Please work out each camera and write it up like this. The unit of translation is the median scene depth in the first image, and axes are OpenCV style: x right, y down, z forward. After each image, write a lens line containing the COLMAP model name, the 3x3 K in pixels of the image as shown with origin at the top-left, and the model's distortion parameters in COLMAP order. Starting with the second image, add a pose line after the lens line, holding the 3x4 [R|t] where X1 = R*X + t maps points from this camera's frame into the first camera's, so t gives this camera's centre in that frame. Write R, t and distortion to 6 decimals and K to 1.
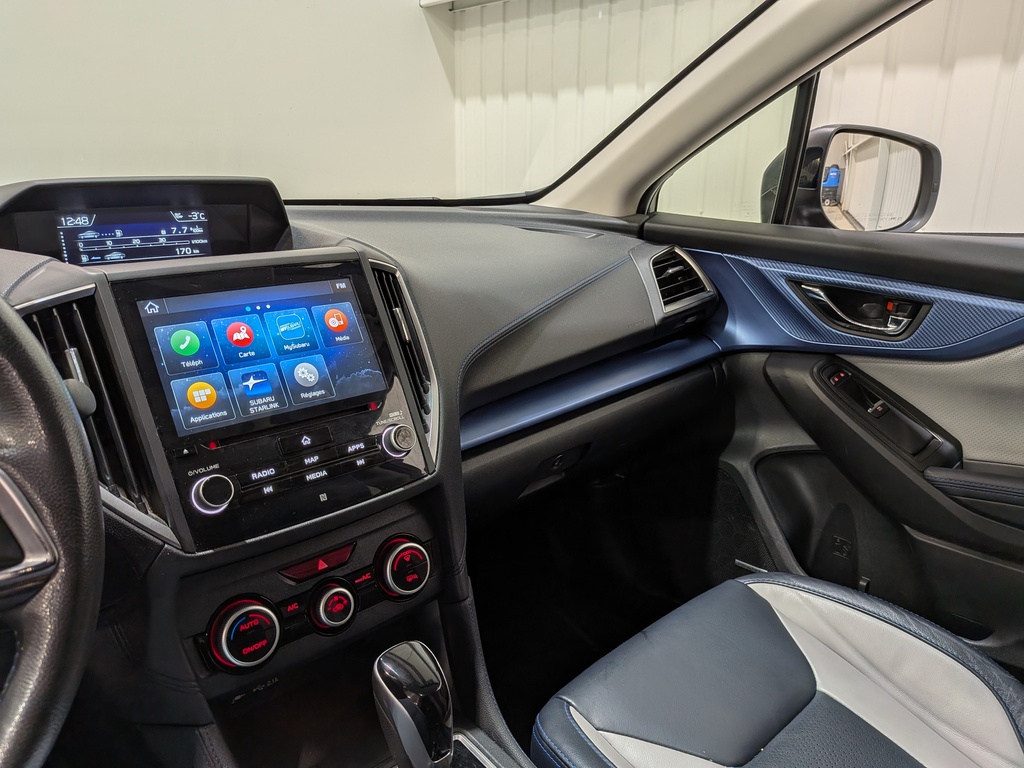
lens RADIAL K [[744.1, 0, 516.5], [0, 744.1, 389.4], [0, 0, 1]] dist [0.040942, -0.093736]
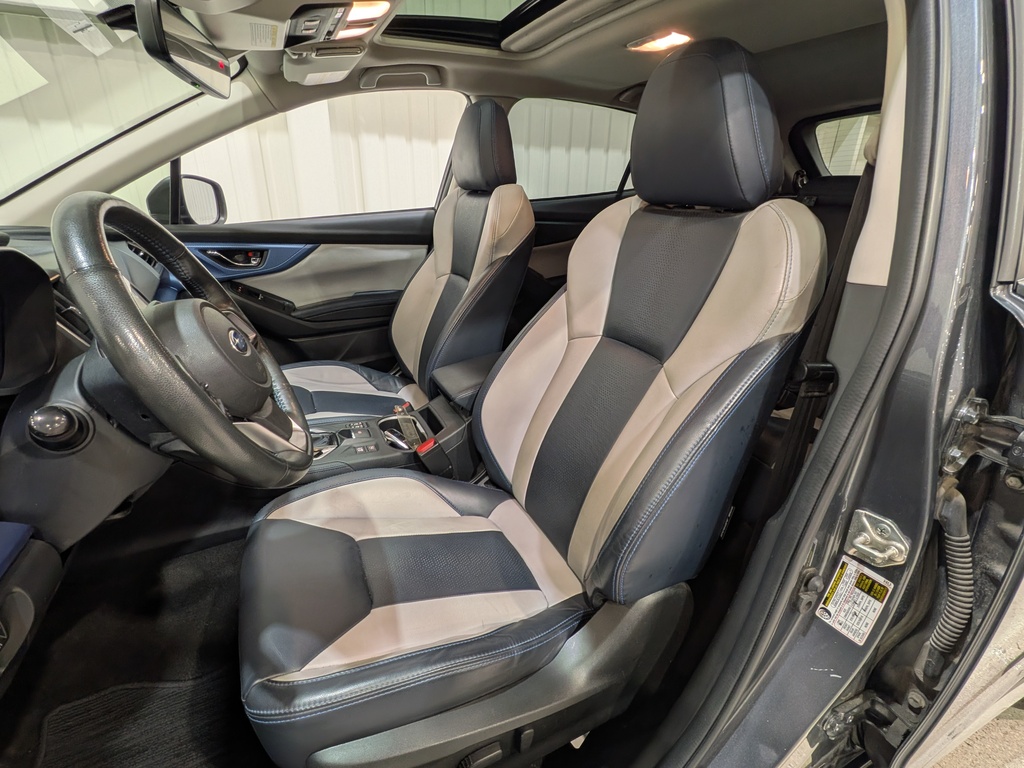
lens RADIAL K [[486.8, 0, 511.5], [0, 486.8, 389.4], [0, 0, 1]] dist [-0.008776, -0.001473]
pose [[0.280990, -0.374599, 0.883584, -1.036796], [0.264796, 0.915200, 0.303795, 0.046476], [-0.922457, 0.148606, 0.356354, -0.354513]]
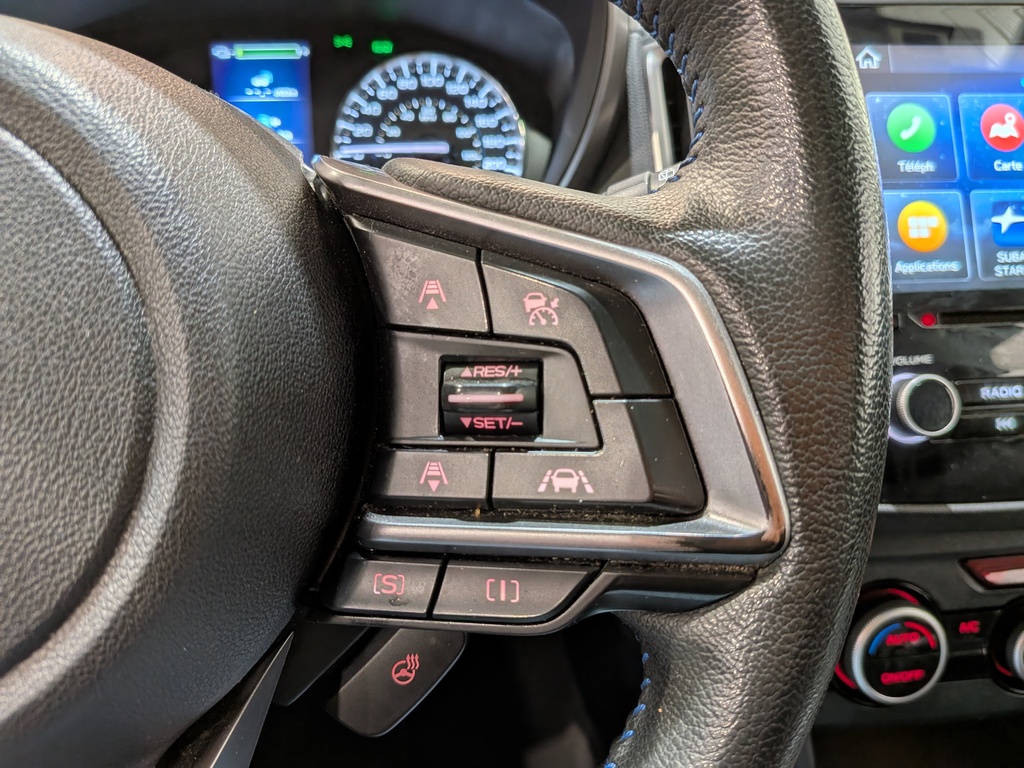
lens RADIAL K [[744.1, 0, 517.0], [0, 744.1, 390.9], [0, 0, 1]] dist [0.040942, -0.093736]
pose [[0.795100, 0.256690, -0.549478, -0.240380], [-0.167418, 0.963707, 0.207943, 0.044485], [0.582913, -0.073343, 0.809218, 0.275523]]
